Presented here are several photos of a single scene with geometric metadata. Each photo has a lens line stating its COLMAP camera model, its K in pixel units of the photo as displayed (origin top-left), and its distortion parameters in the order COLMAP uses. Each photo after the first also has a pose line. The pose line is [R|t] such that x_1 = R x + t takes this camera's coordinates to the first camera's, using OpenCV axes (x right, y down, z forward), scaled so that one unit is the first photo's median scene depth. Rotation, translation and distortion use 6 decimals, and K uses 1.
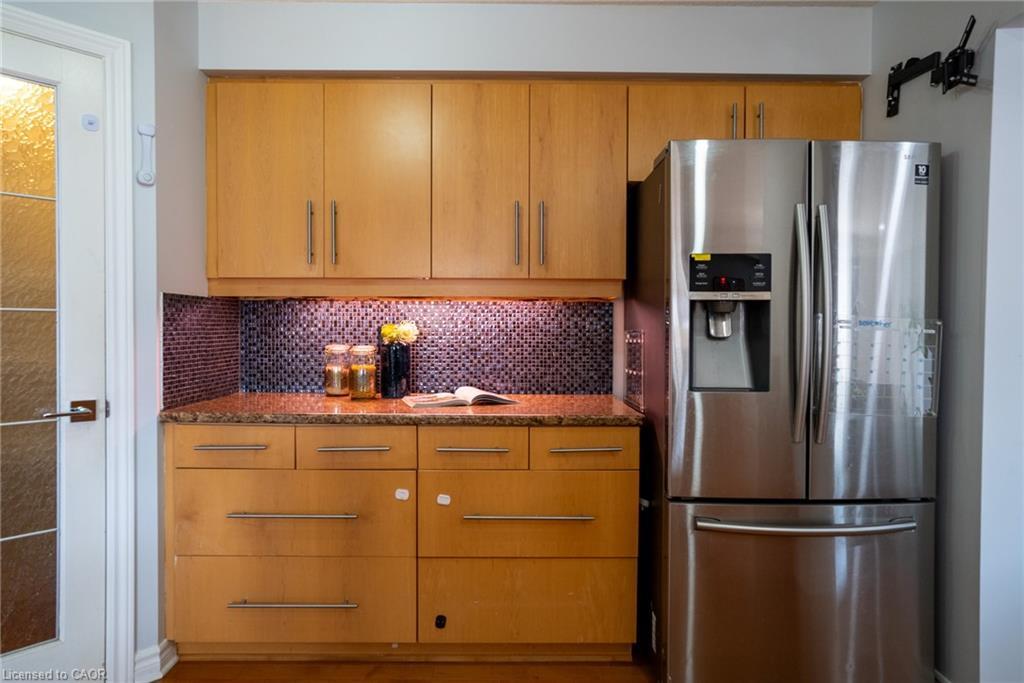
lens RADIAL K [[625.8, 0, 512.4], [0, 625.8, 337.4], [0, 0, 1]] dist [-0.002063, 0.003025]
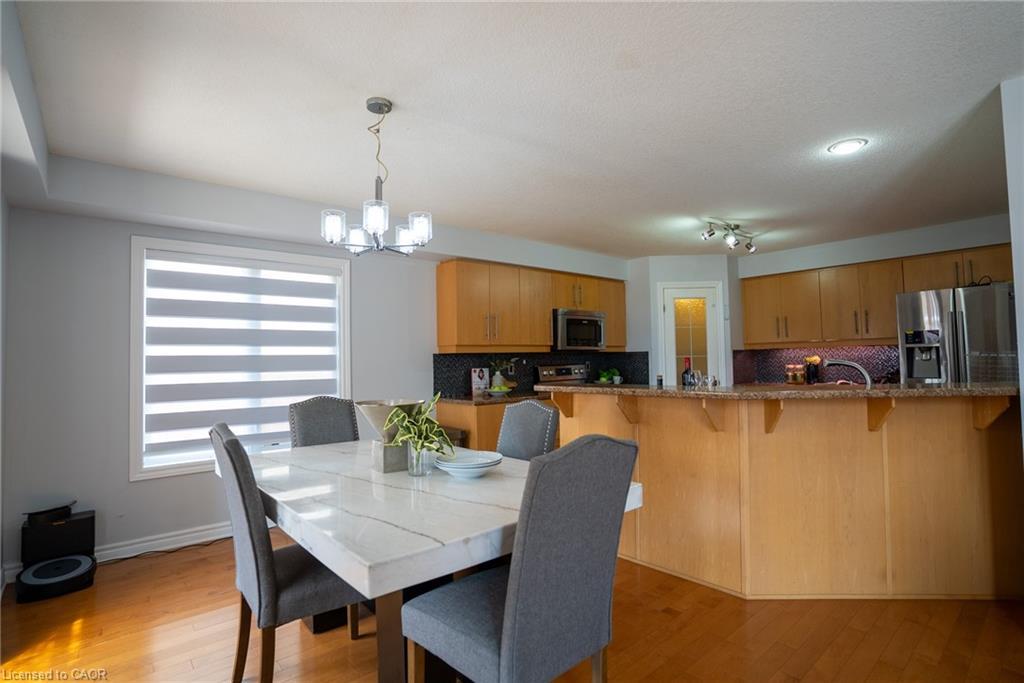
lens RADIAL K [[508.7, 0, 511.3], [0, 508.7, 339.4], [0, 0, 1]] dist [-0.073652, 0.032477]
pose [[0.649797, -0.049008, -0.758527, 0.728521], [0.007772, 0.998296, -0.057842, 0.020348], [0.760068, 0.031690, 0.649070, -1.675005]]
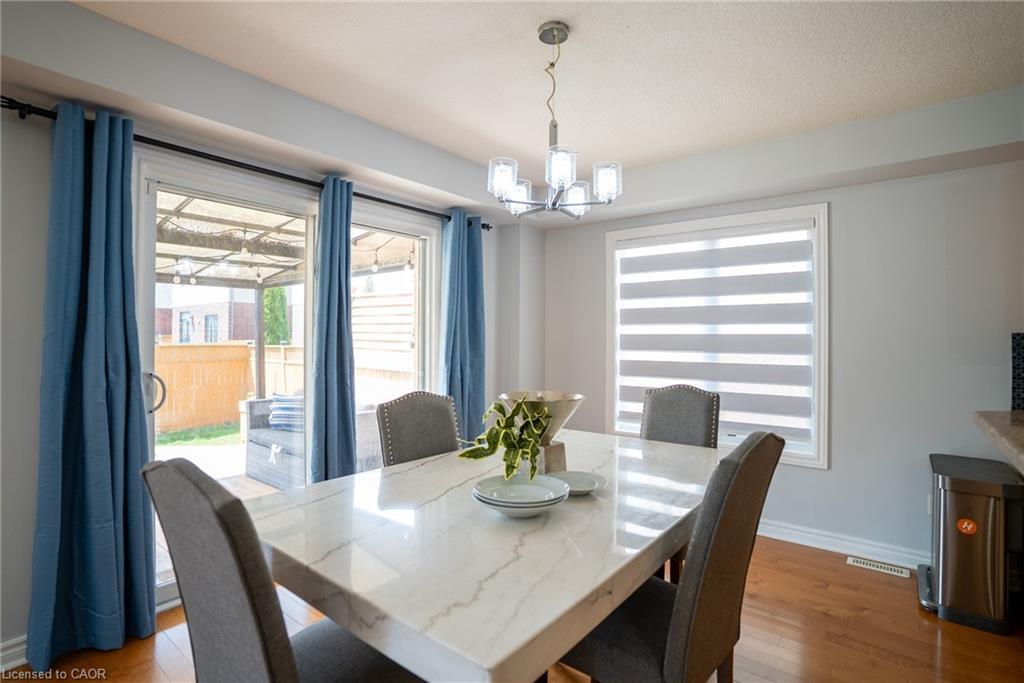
lens RADIAL K [[501.9, 0, 507.1], [0, 501.9, 338.7], [0, 0, 1]] dist [-0.089388, 0.040905]
pose [[-0.634050, -0.010708, -0.773218, 0.467786], [-0.024555, 0.999679, 0.006291, -0.011249], [0.772902, 0.022975, -0.634110, -0.724187]]
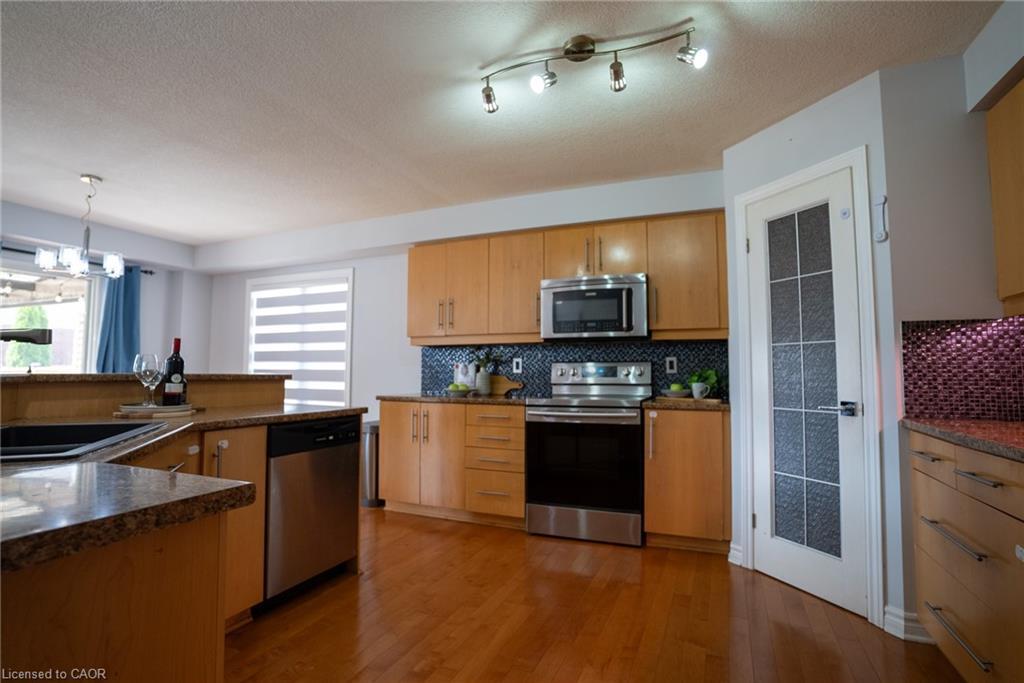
lens RADIAL K [[508.7, 0, 511.3], [0, 508.7, 339.4], [0, 0, 1]] dist [-0.073652, 0.032477]
pose [[-0.401580, -0.065903, -0.913450, 0.630959], [-0.023839, 0.997822, -0.061510, 0.041187], [0.915514, -0.002925, -0.402276, 0.669679]]
